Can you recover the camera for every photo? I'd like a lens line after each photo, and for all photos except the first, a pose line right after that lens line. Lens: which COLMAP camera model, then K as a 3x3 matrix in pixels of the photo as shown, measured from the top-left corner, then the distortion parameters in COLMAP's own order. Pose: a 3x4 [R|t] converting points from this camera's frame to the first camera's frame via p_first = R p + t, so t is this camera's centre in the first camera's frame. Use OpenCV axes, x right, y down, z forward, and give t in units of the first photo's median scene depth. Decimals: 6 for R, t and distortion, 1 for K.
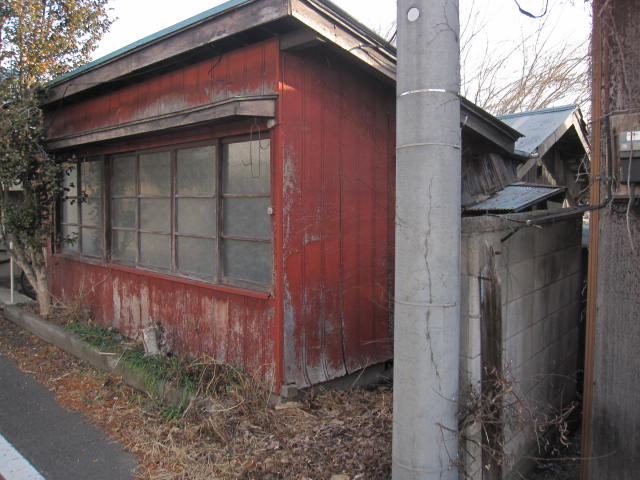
lens RADIAL K [[528.0, 0, 321.7], [0, 528.0, 235.7], [0, 0, 1]] dist [-0.085685, 0.055536]
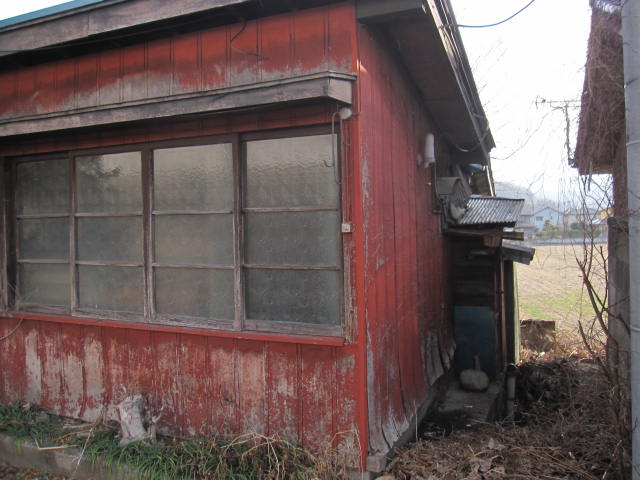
lens RADIAL K [[528.0, 0, 326.6], [0, 528.0, 234.5], [0, 0, 1]] dist [-0.085685, 0.055536]
pose [[0.934944, -0.030844, 0.353453, -0.356648], [0.044506, 0.998541, -0.030590, -0.014914], [-0.351994, 0.044330, 0.934952, 0.277316]]
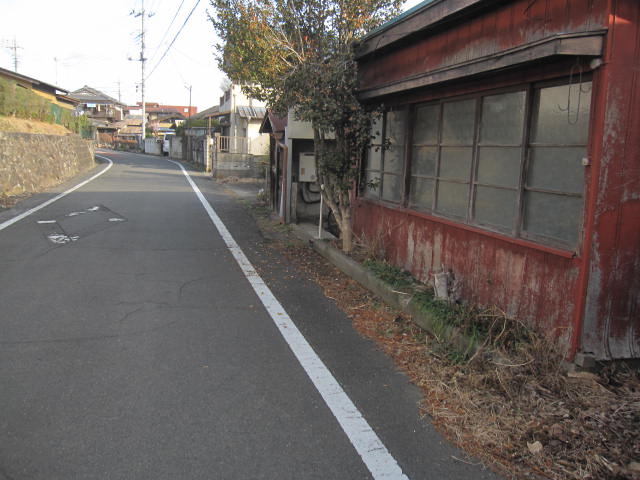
lens RADIAL K [[528.0, 0, 322.4], [0, 528.0, 233.8], [0, 0, 1]] dist [-0.085685, 0.055536]
pose [[0.860397, 0.101988, -0.499316, -0.026935], [-0.062156, 0.993457, 0.095815, 0.016781], [0.505821, -0.051404, 0.861106, -0.000003]]
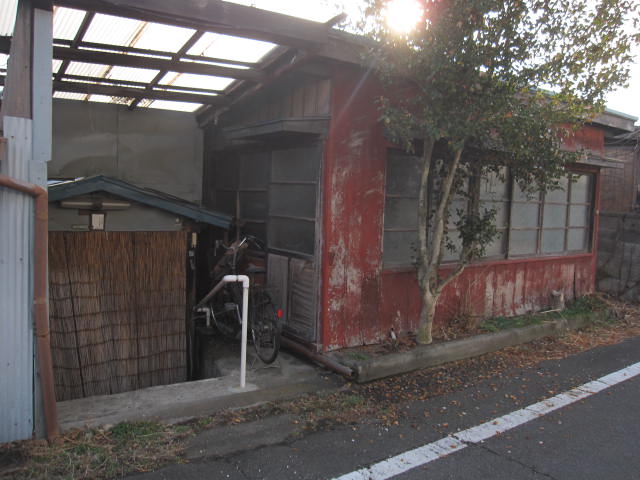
lens RADIAL K [[528.0, 0, 322.4], [0, 528.0, 237.7], [0, 0, 1]] dist [-0.085685, 0.055536]
pose [[0.170083, -0.078353, 0.982310, -2.091897], [0.027406, 0.996824, 0.074765, -0.117884], [-0.985049, 0.014205, 0.171691, 1.566664]]
